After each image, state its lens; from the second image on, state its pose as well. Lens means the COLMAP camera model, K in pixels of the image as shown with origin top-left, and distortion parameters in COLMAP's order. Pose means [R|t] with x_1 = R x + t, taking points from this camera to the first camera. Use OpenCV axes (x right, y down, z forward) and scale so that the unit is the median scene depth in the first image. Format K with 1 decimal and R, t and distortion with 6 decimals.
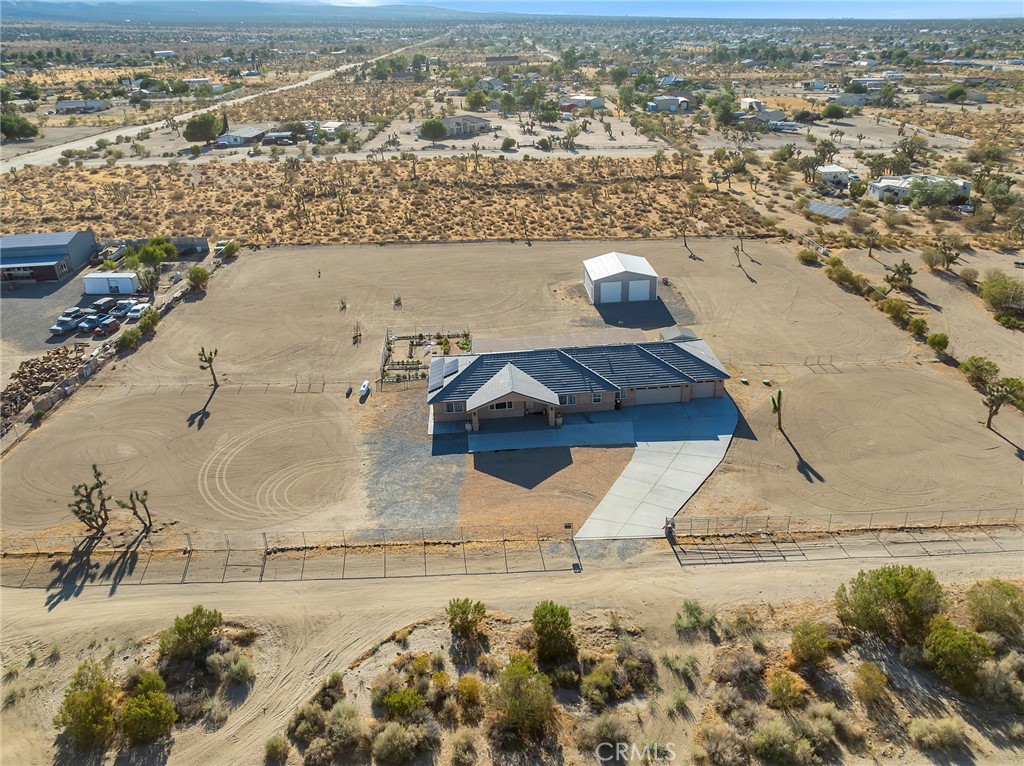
lens RADIAL K [[750.4, 0, 515.9], [0, 750.4, 379.3], [0, 0, 1]] dist [-0.041035, 0.001846]
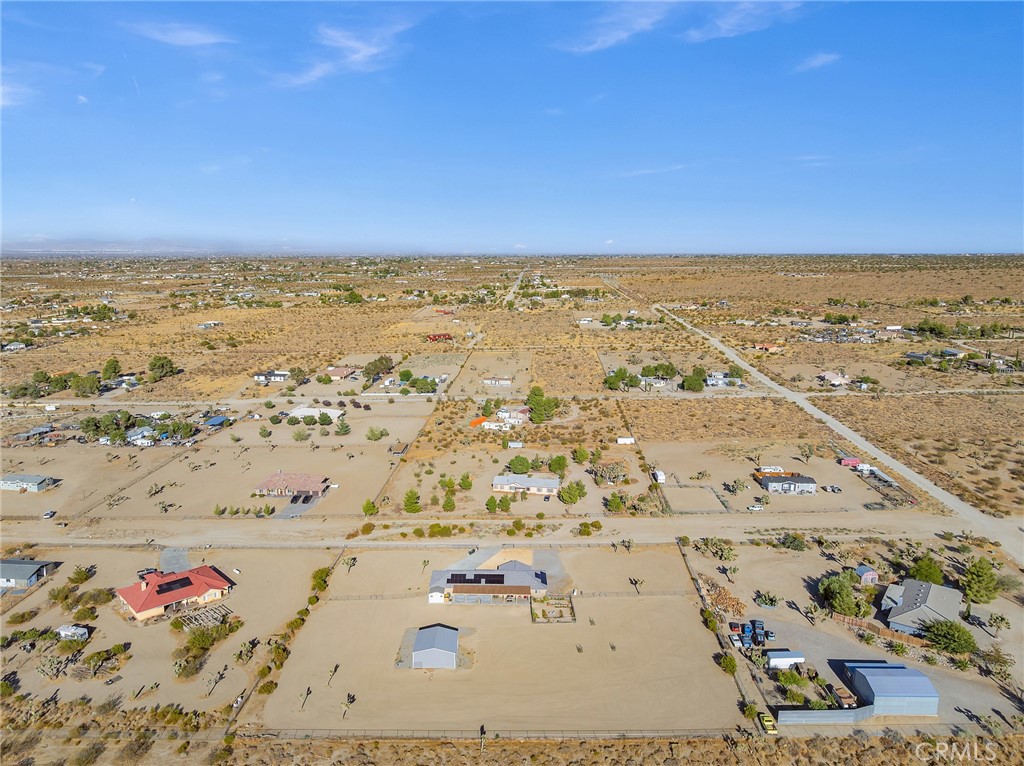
lens RADIAL K [[750.4, 0, 515.9], [0, 750.4, 379.3], [0, 0, 1]] dist [-0.041035, 0.001846]
pose [[-0.998201, 0.015108, 0.058027, -0.118538], [0.046498, 0.806059, 0.590005, -1.437691], [-0.037859, 0.591642, -0.805311, 1.857518]]
